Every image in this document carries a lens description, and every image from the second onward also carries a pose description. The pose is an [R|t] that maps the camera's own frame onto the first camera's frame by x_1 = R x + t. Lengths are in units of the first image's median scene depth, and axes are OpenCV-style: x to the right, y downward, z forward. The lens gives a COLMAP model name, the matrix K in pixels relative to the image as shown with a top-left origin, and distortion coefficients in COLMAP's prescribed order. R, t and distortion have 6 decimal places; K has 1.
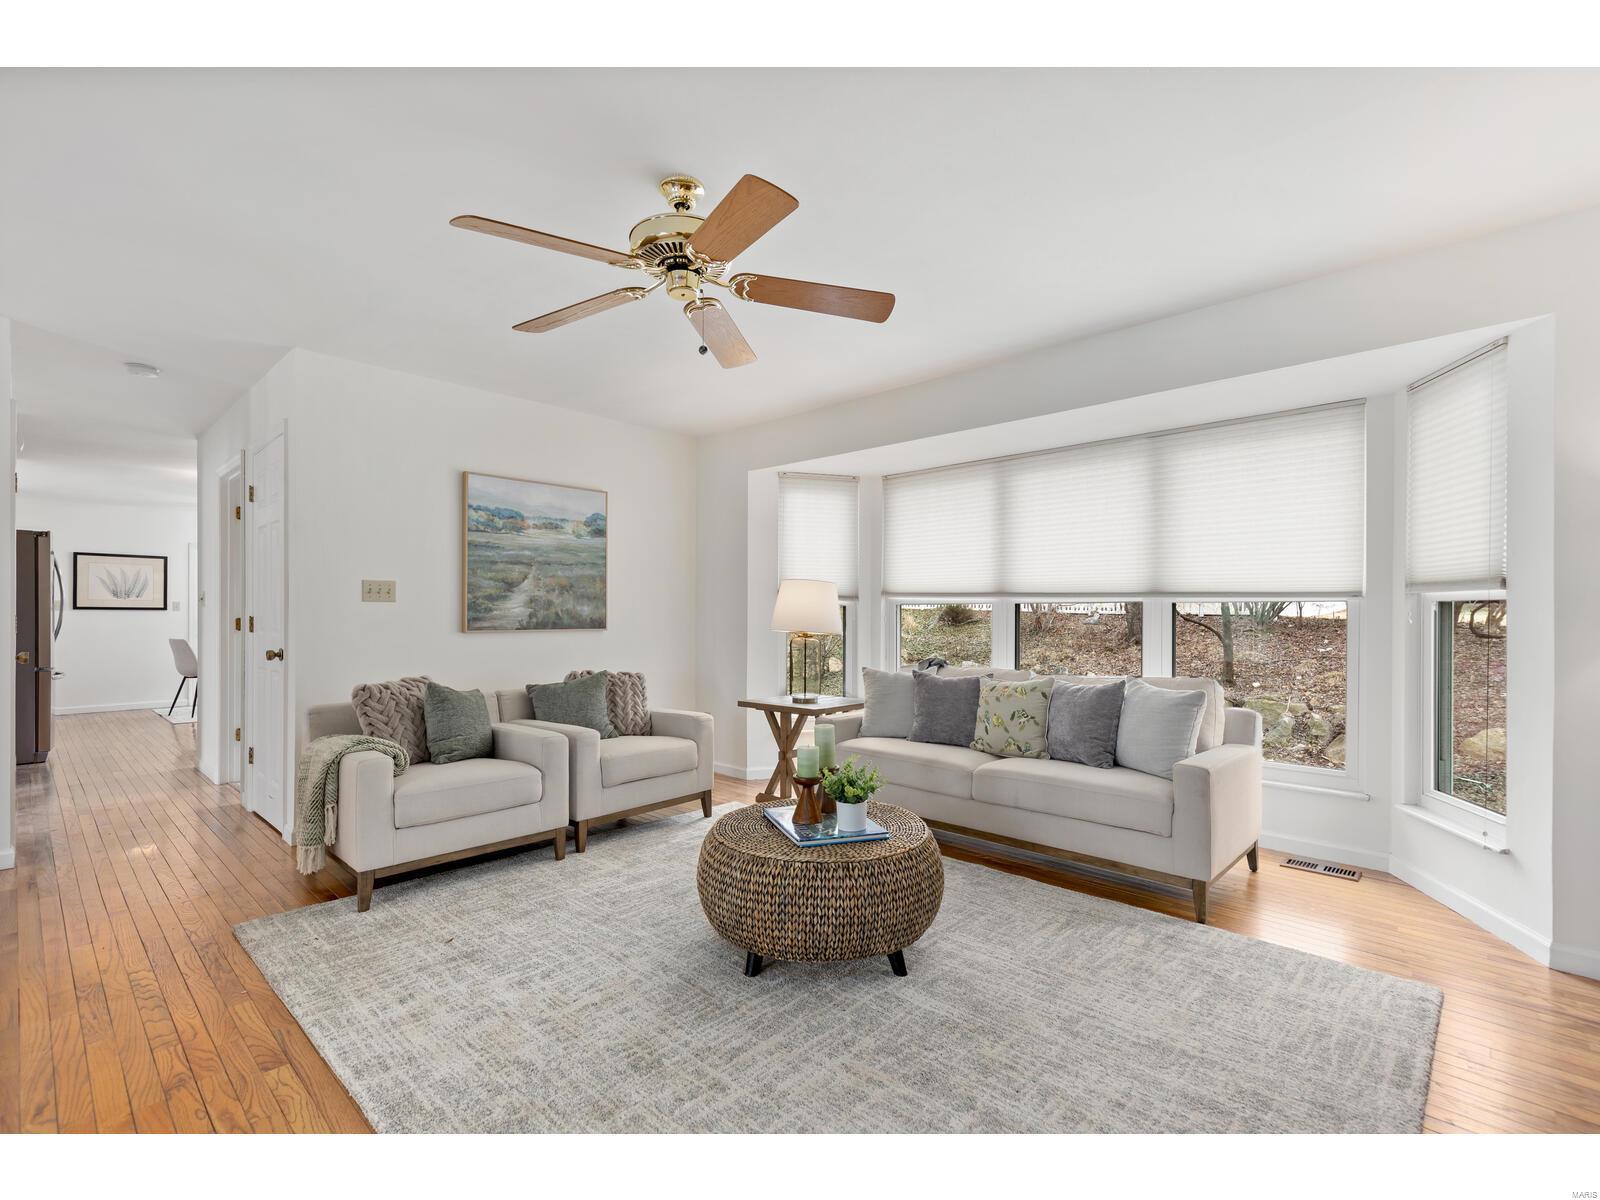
lens RADIAL K [[736.0, 0, 803.8], [0, 736.0, 615.8], [0, 0, 1]] dist [0.014463, -0.001538]
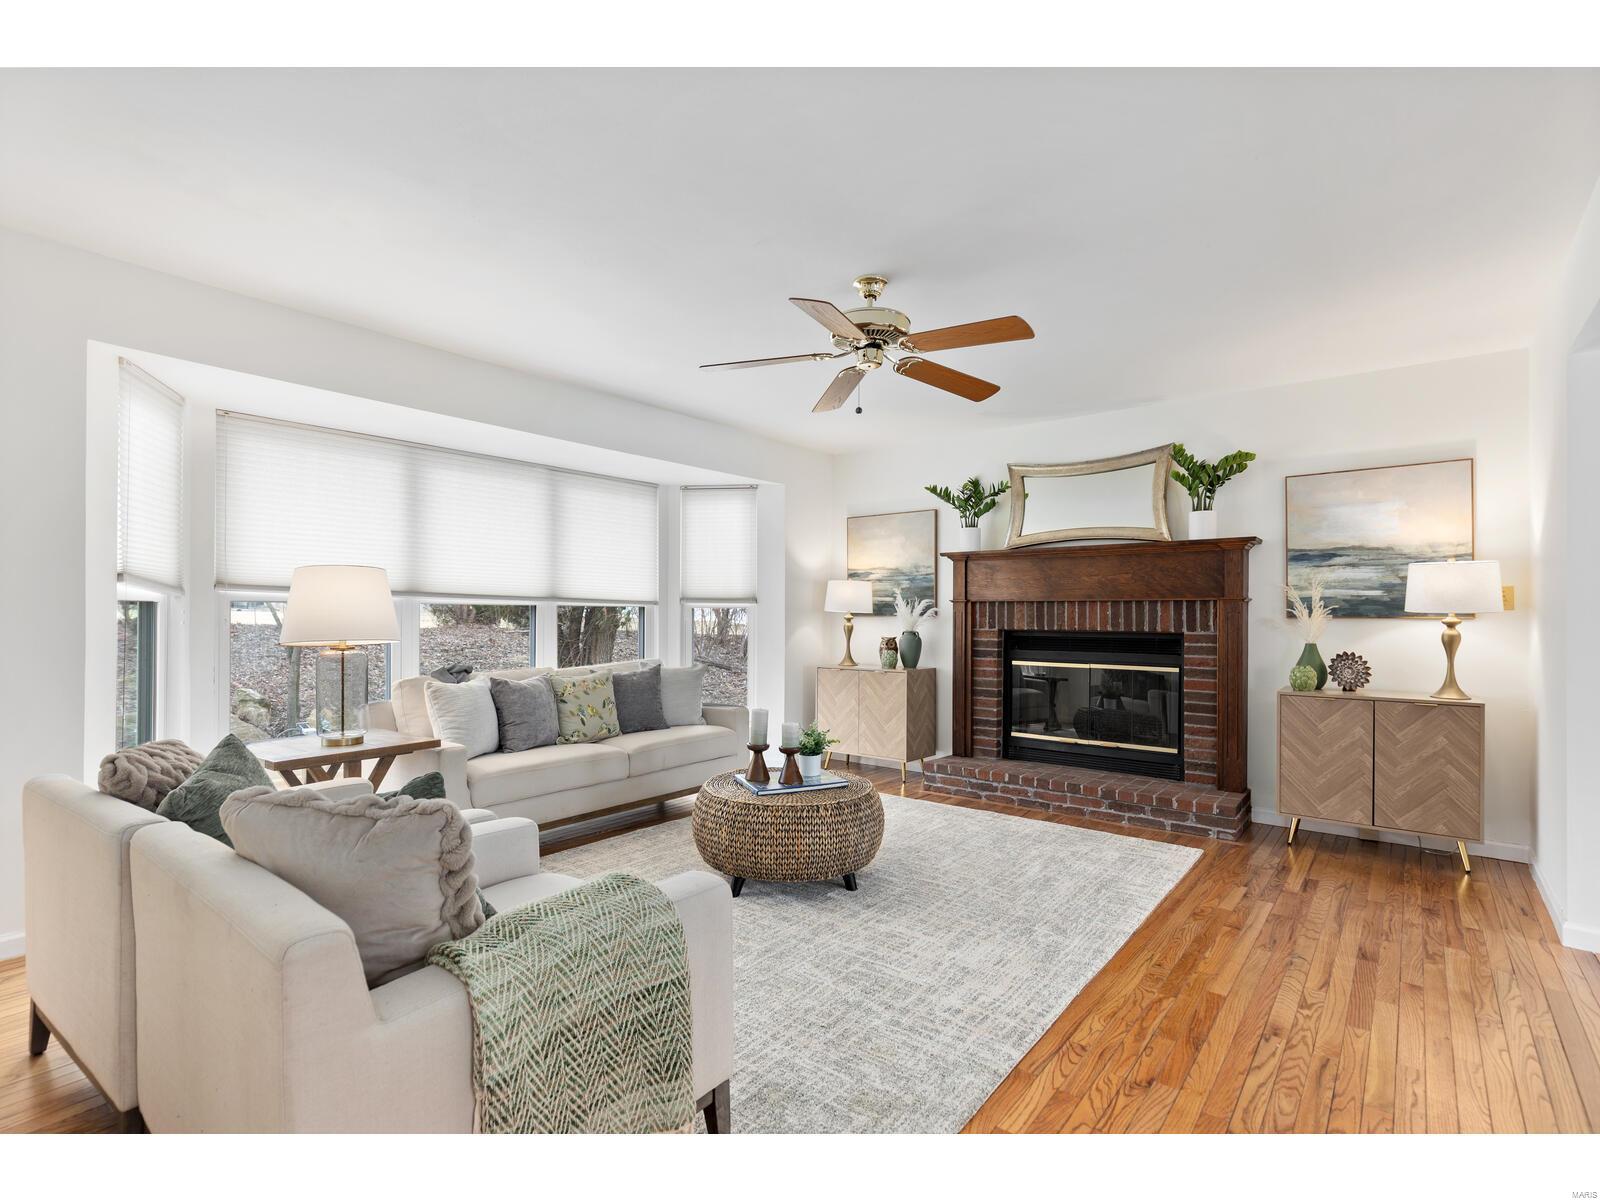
lens RADIAL K [[767.5, 0, 805.3], [0, 767.5, 612.4], [0, 0, 1]] dist [0.005481, -0.001367]
pose [[-0.081372, 0.000296, 0.996684, -0.754476], [-0.000747, 1.000000, -0.000358, -0.006318], [-0.996684, -0.000774, -0.081372, 0.627753]]
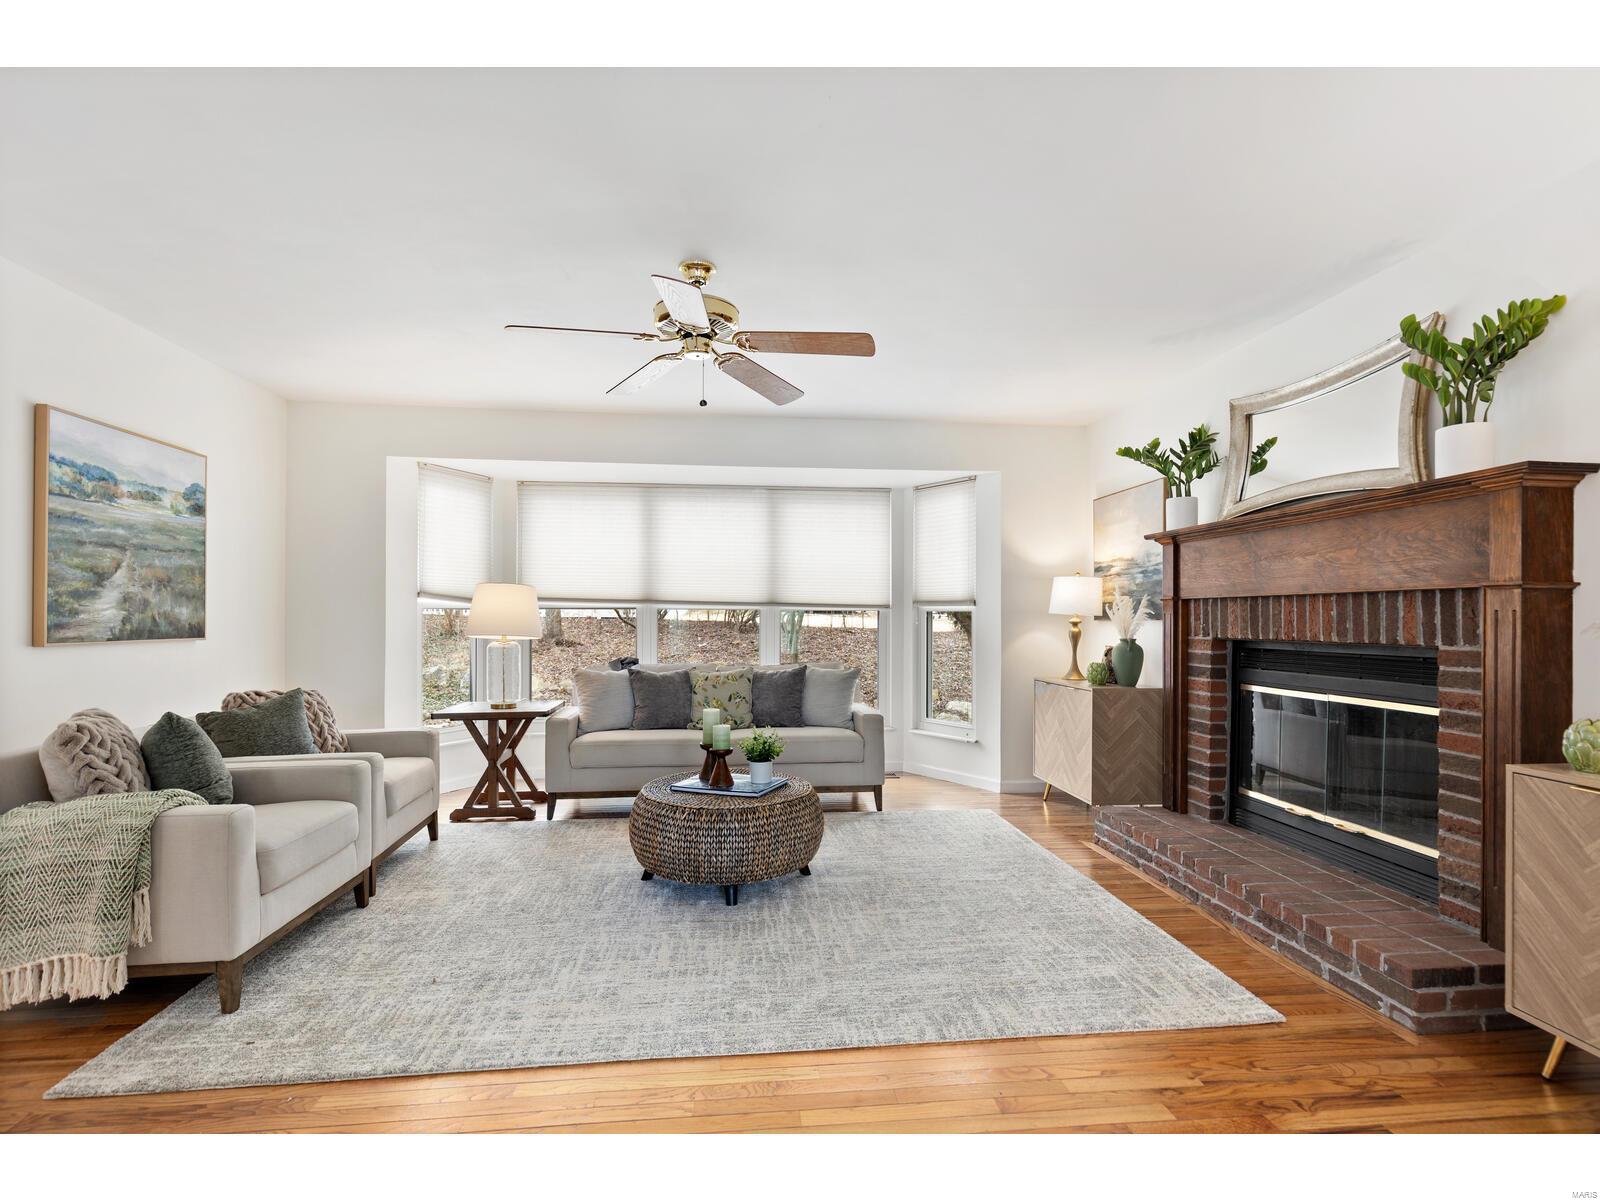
lens RADIAL K [[767.5, 0, 804.6], [0, 767.5, 615.6], [0, 0, 1]] dist [0.005481, -0.001367]
pose [[0.648986, 0.003044, 0.760794, -0.520472], [0.000520, 0.999990, -0.004444, -0.001450], [-0.760800, 0.003280, 0.648978, 0.026616]]
